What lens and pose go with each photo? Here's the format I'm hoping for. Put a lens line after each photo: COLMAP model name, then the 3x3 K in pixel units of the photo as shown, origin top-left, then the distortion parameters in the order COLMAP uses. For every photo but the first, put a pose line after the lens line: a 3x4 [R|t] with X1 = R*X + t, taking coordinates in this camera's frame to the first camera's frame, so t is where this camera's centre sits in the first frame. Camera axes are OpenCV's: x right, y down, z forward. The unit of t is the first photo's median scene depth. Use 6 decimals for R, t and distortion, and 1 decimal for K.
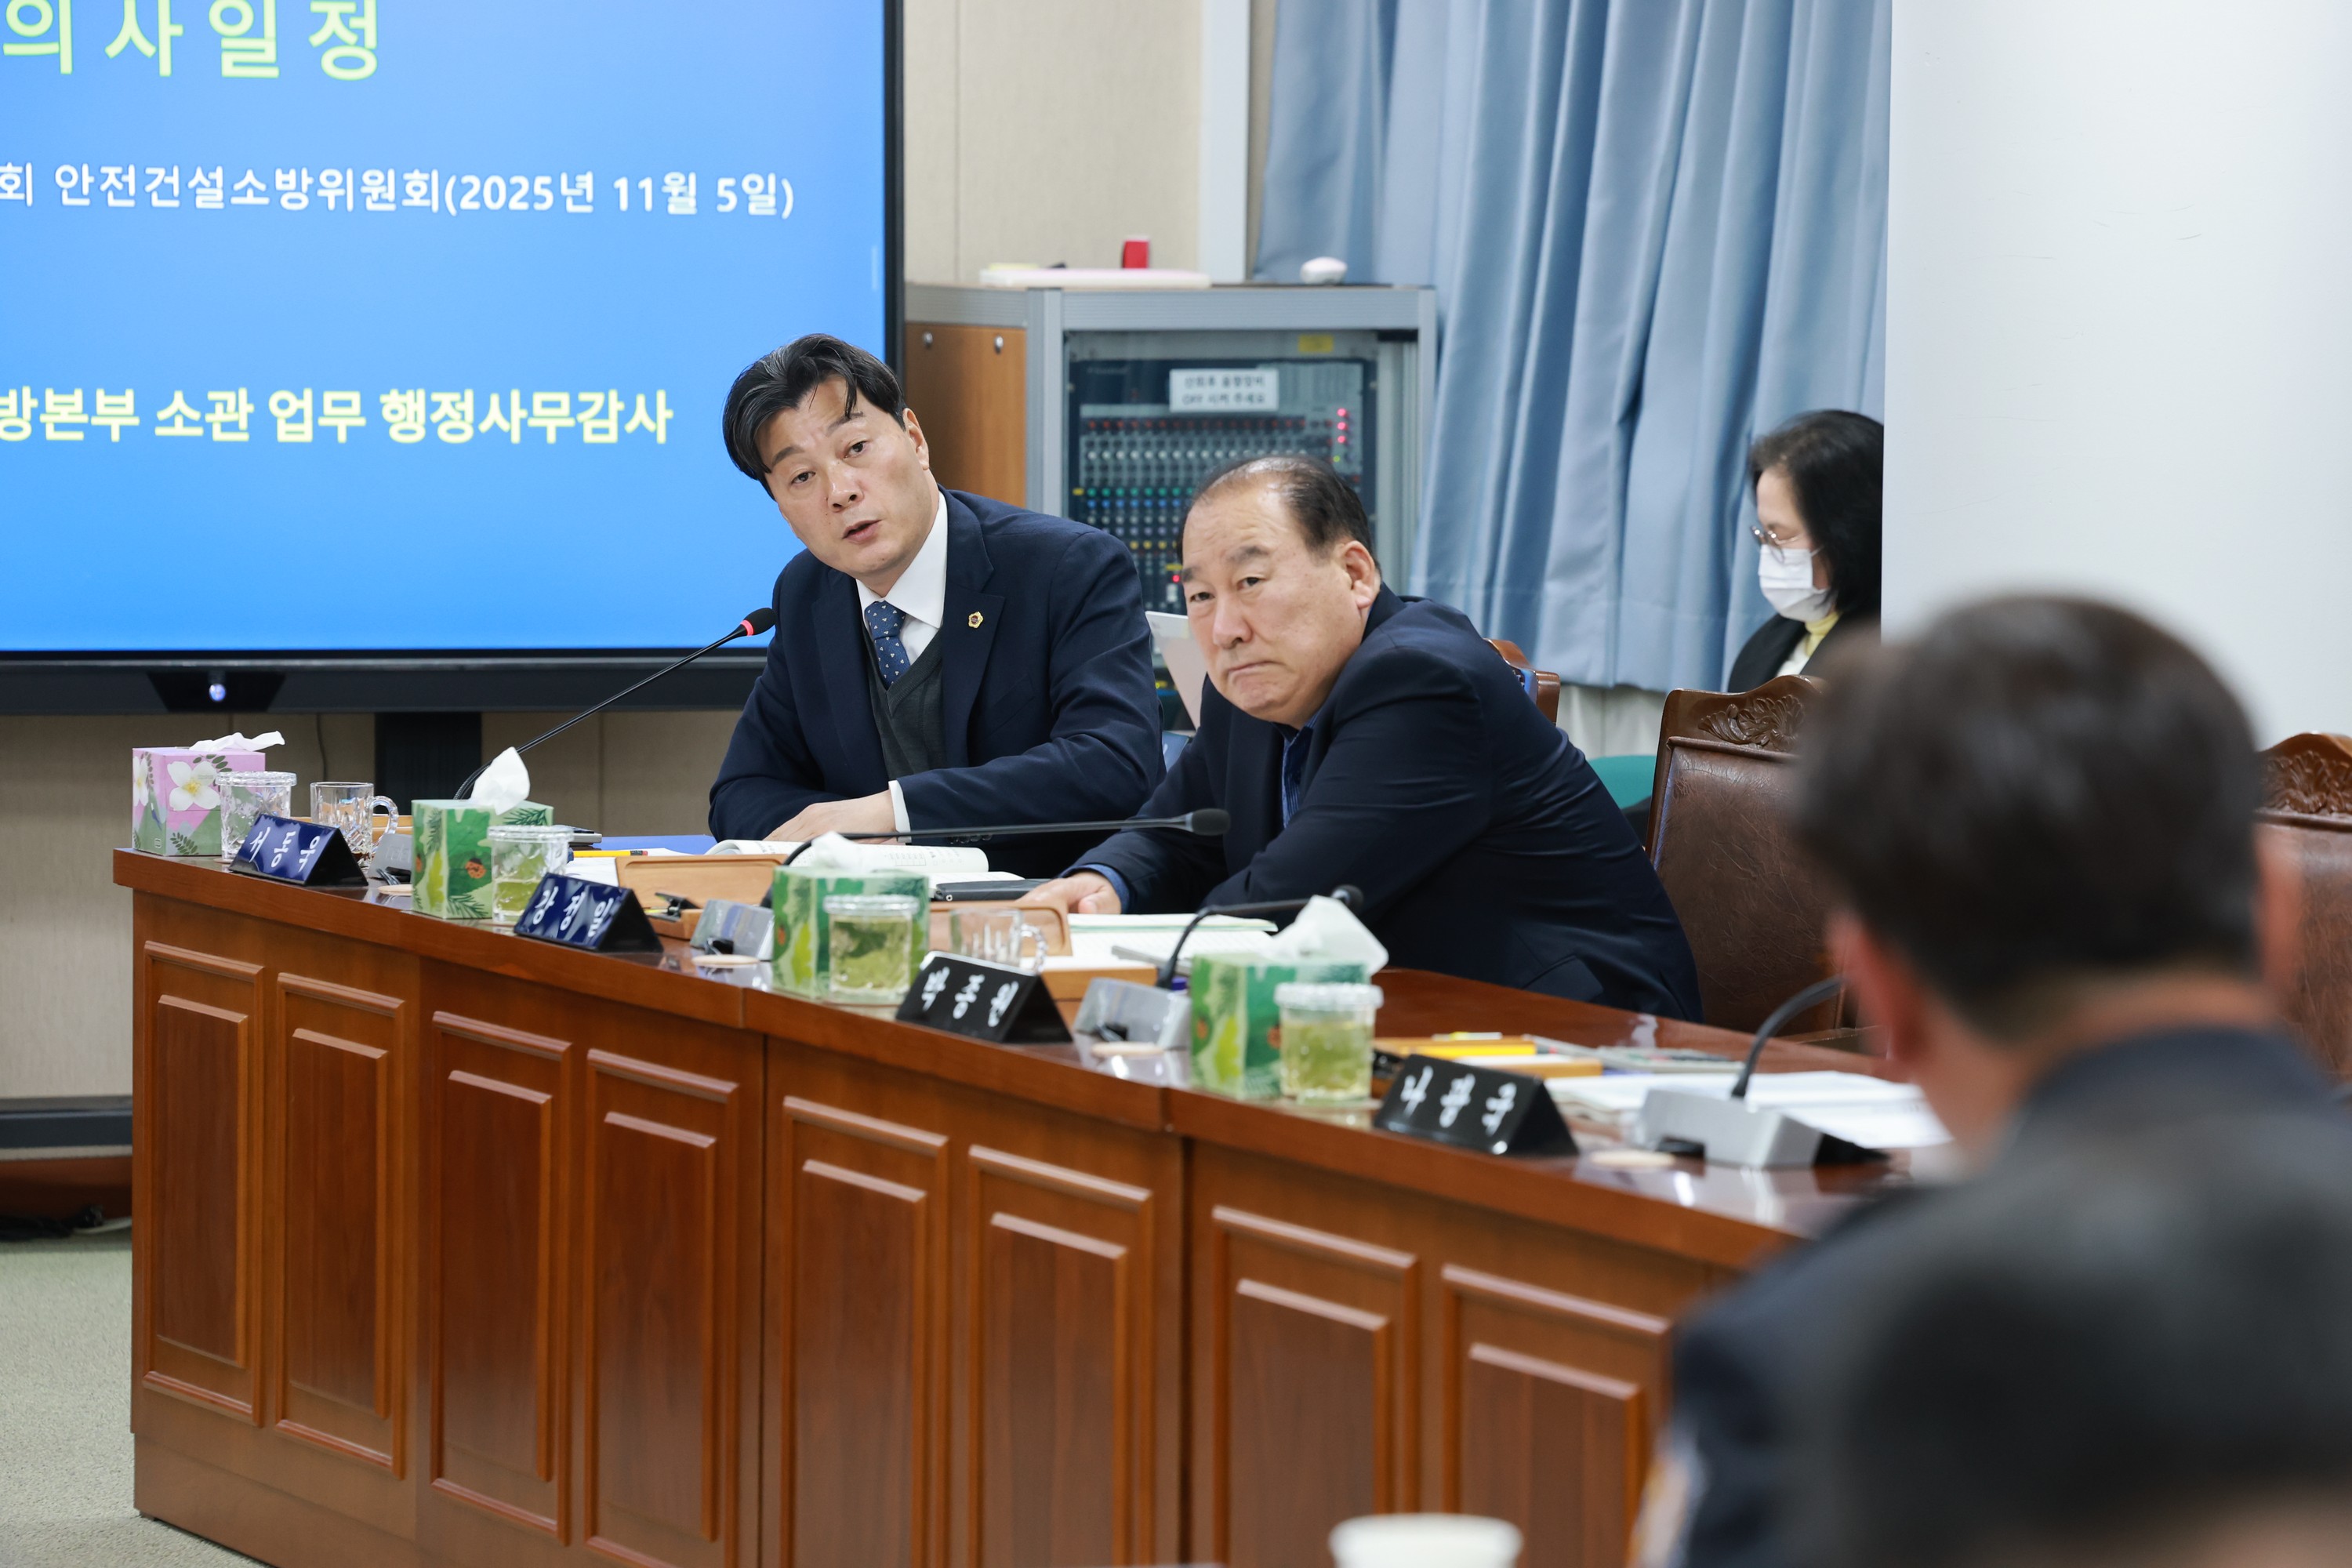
lens RADIAL K [[8770.1, 0, 1180.6], [0, 8770.1, 760.4], [0, 0, 1]] dist [0.878035, 0.000000]
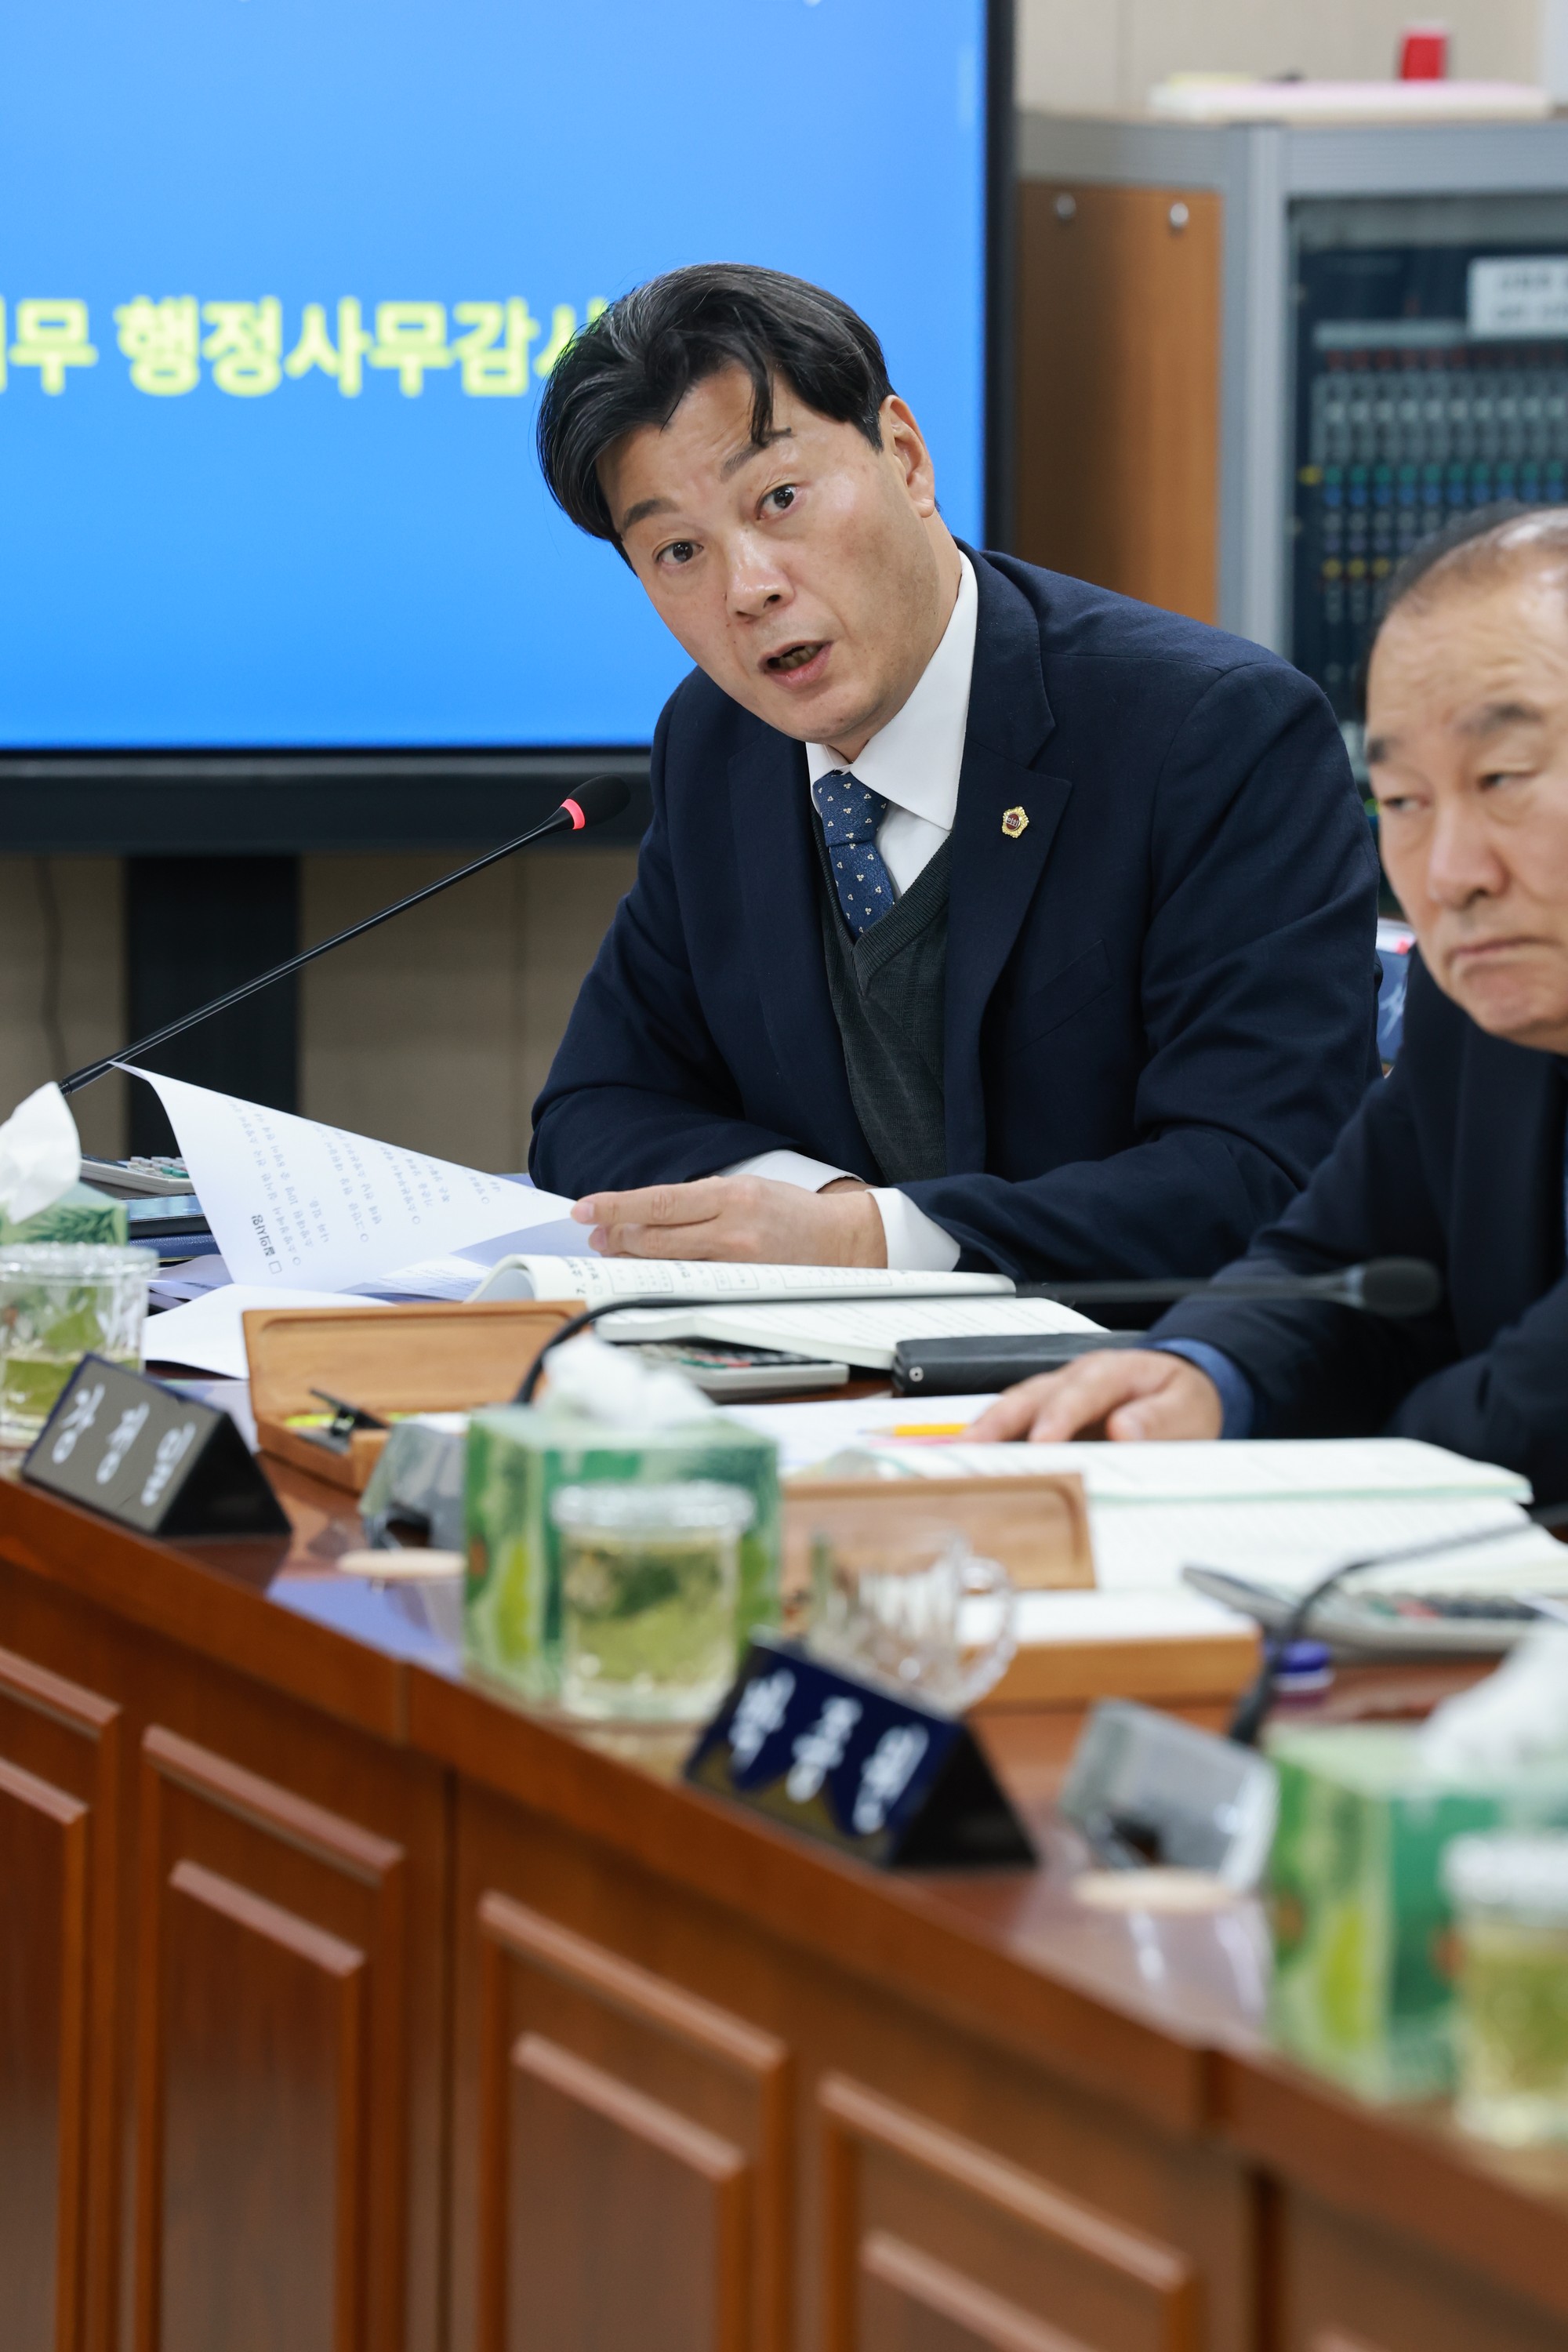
lens RADIAL K [[11412.1, 0, 795.1], [0, 11412.1, 1175.6], [0, 0, 1]] dist [0.853740, 0.000000]
pose [[0.997238, 0.006900, -0.073953, 0.013951], [-0.003740, 0.999077, 0.042792, -0.022032], [0.074180, -0.042397, 0.996343, 0.319980]]
